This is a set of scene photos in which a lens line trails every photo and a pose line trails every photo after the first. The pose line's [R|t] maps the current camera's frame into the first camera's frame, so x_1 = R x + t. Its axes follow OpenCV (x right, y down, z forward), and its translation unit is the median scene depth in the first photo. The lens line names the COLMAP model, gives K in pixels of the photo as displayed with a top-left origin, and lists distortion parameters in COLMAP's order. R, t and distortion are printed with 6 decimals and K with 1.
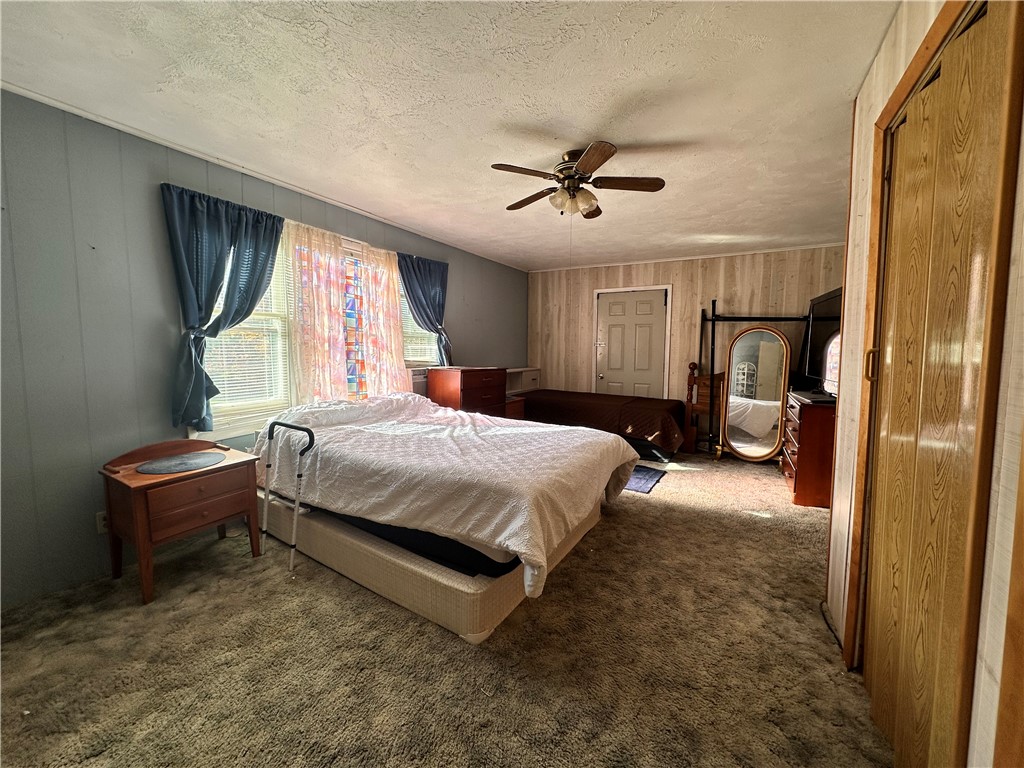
lens RADIAL K [[406.3, 0, 512.8], [0, 406.3, 382.1], [0, 0, 1]] dist [-0.004107, 0.001060]
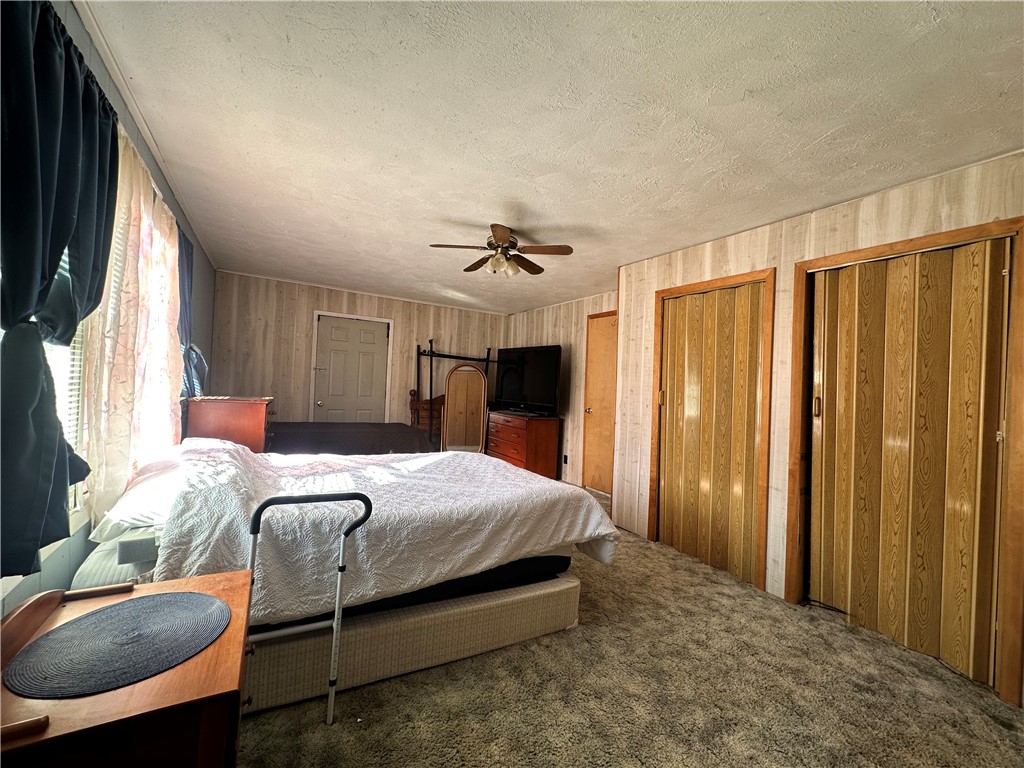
lens RADIAL K [[406.3, 0, 513.2], [0, 406.3, 381.3], [0, 0, 1]] dist [-0.004107, 0.001060]
pose [[0.484960, 0.020043, 0.874307, -0.469889], [0.026577, 0.998938, -0.037642, -0.022378], [-0.874132, 0.041492, 0.483912, 0.196839]]
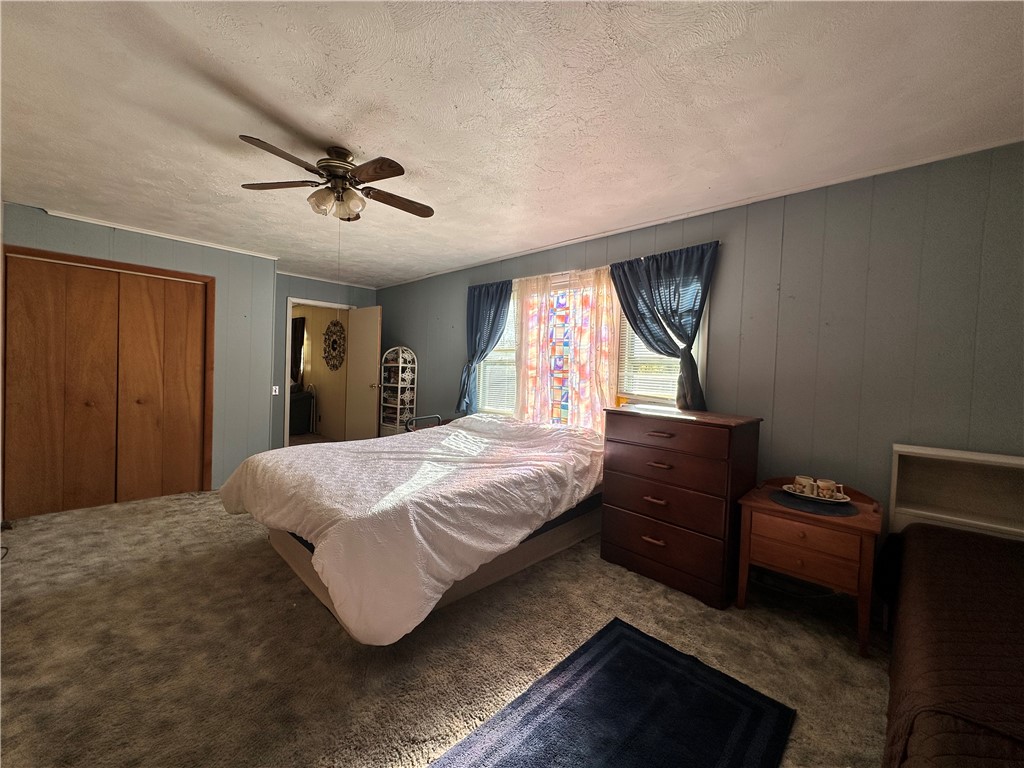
lens RADIAL K [[406.3, 0, 513.0], [0, 406.3, 382.8], [0, 0, 1]] dist [-0.004107, 0.001060]
pose [[-0.236414, 0.013573, -0.971558, 0.478692], [-0.115313, 0.992444, 0.041924, -0.070690], [0.964786, 0.121945, -0.233062, 0.838726]]
